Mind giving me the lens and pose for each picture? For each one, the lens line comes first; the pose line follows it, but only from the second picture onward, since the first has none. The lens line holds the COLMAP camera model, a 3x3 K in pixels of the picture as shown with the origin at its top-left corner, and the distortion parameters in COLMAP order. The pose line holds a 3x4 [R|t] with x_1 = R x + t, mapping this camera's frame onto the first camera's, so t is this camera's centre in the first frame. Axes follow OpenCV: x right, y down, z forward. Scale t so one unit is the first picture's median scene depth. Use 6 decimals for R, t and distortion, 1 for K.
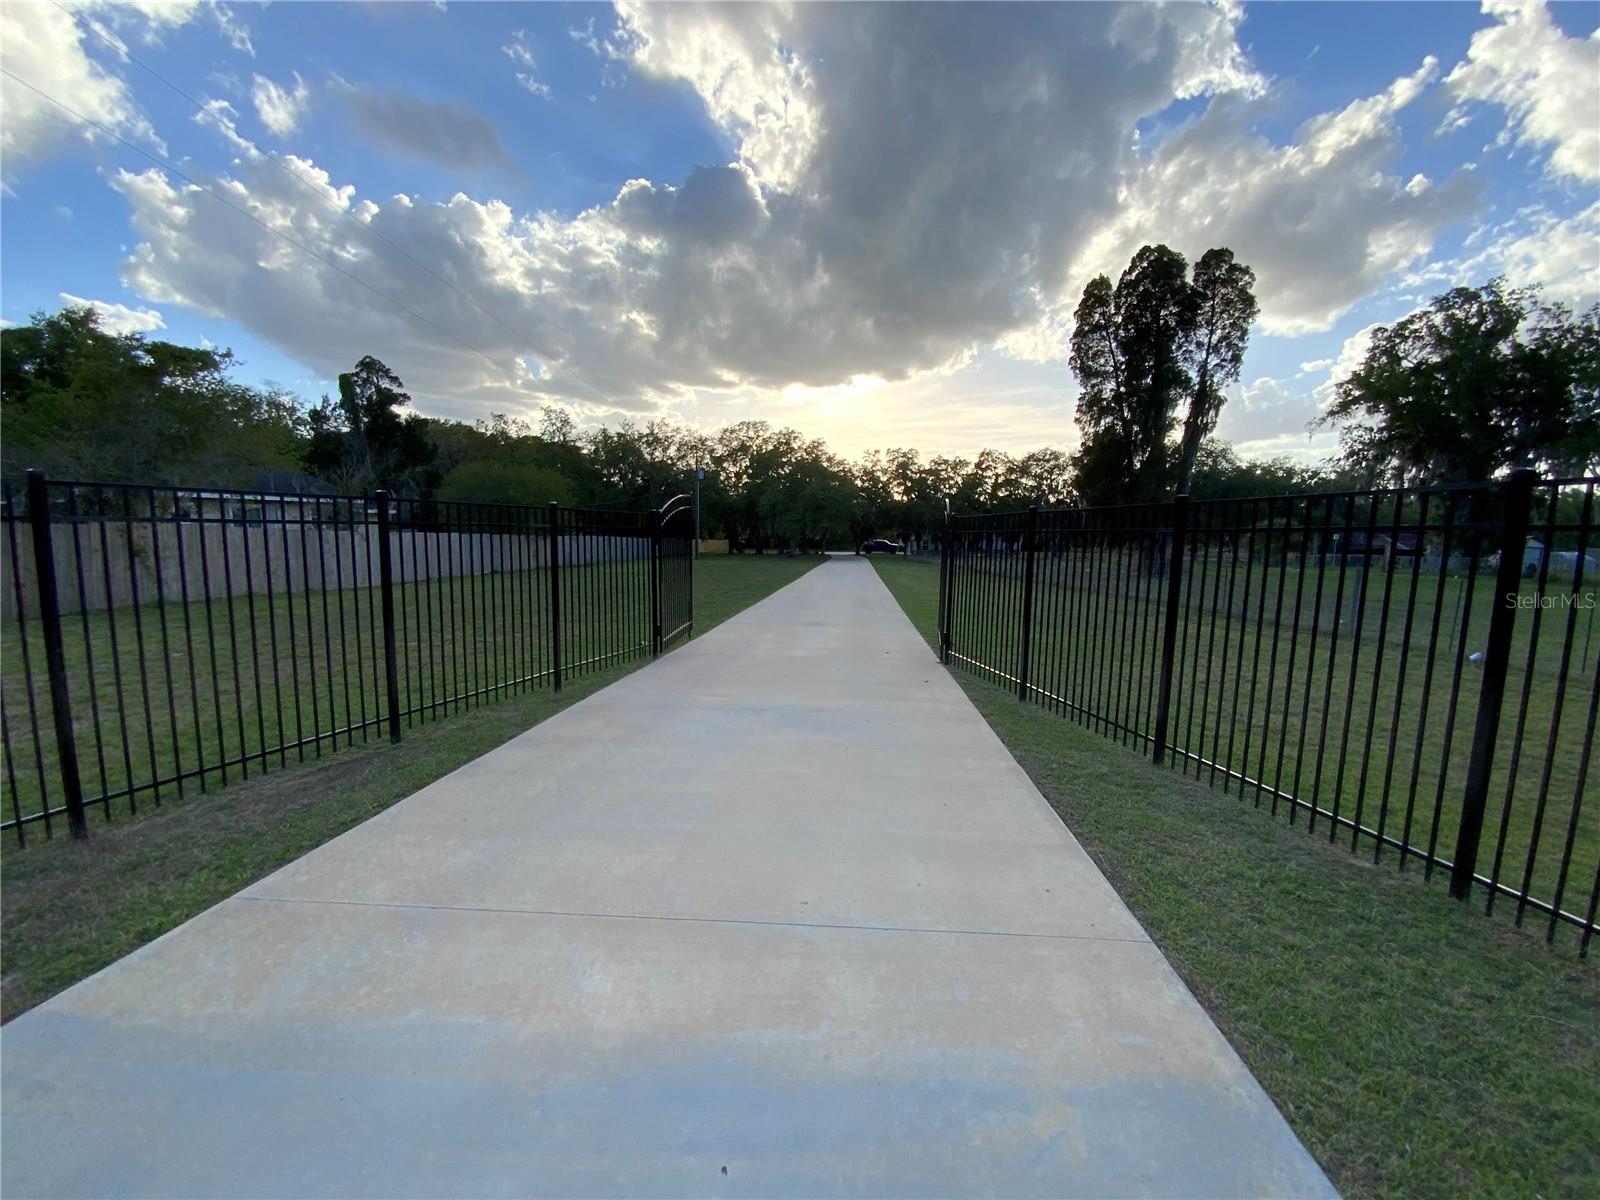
lens RADIAL K [[643.6, 0, 798.3], [0, 643.6, 614.8], [0, 0, 1]] dist [-0.016359, -0.006265]
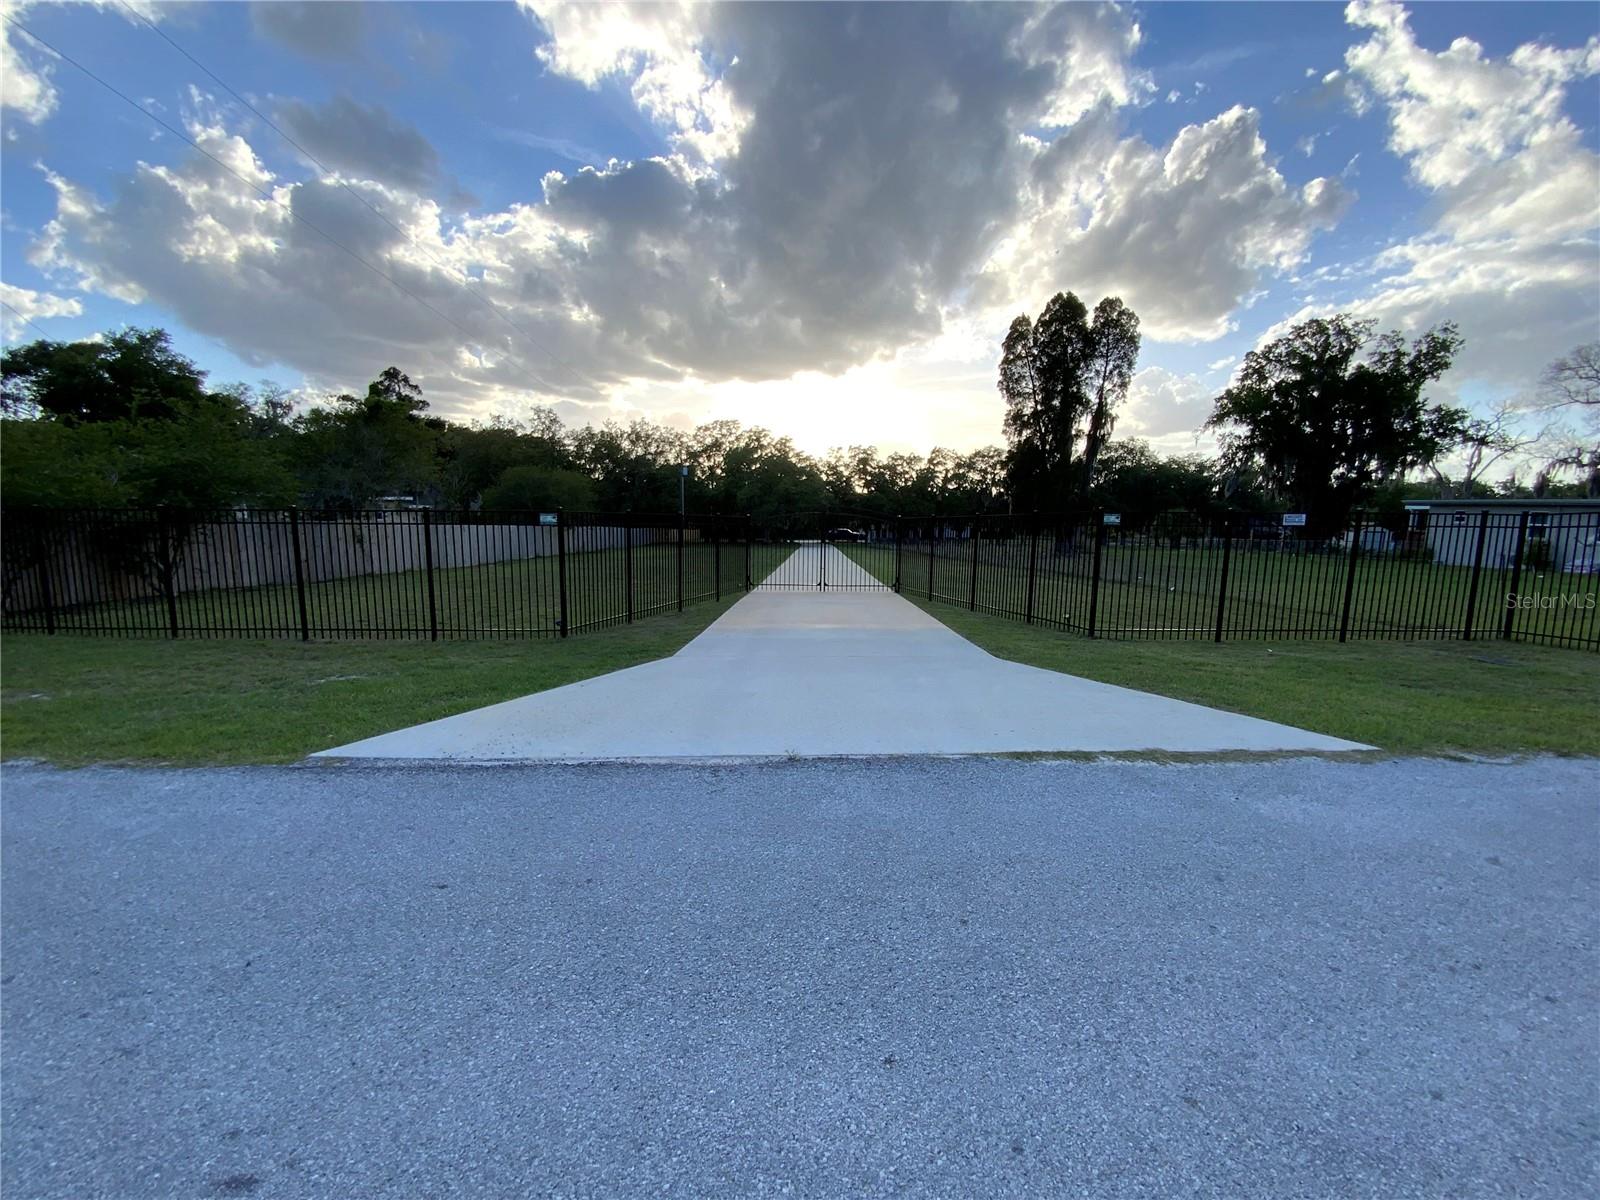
lens RADIAL K [[642.0, 0, 795.0], [0, 642.0, 620.4], [0, 0, 1]] dist [0.017376, -0.021922]
pose [[0.998343, -0.013814, 0.055869, -0.020355], [0.012353, 0.999575, 0.026398, 0.011037], [-0.056209, -0.025664, 0.998089, -0.105454]]
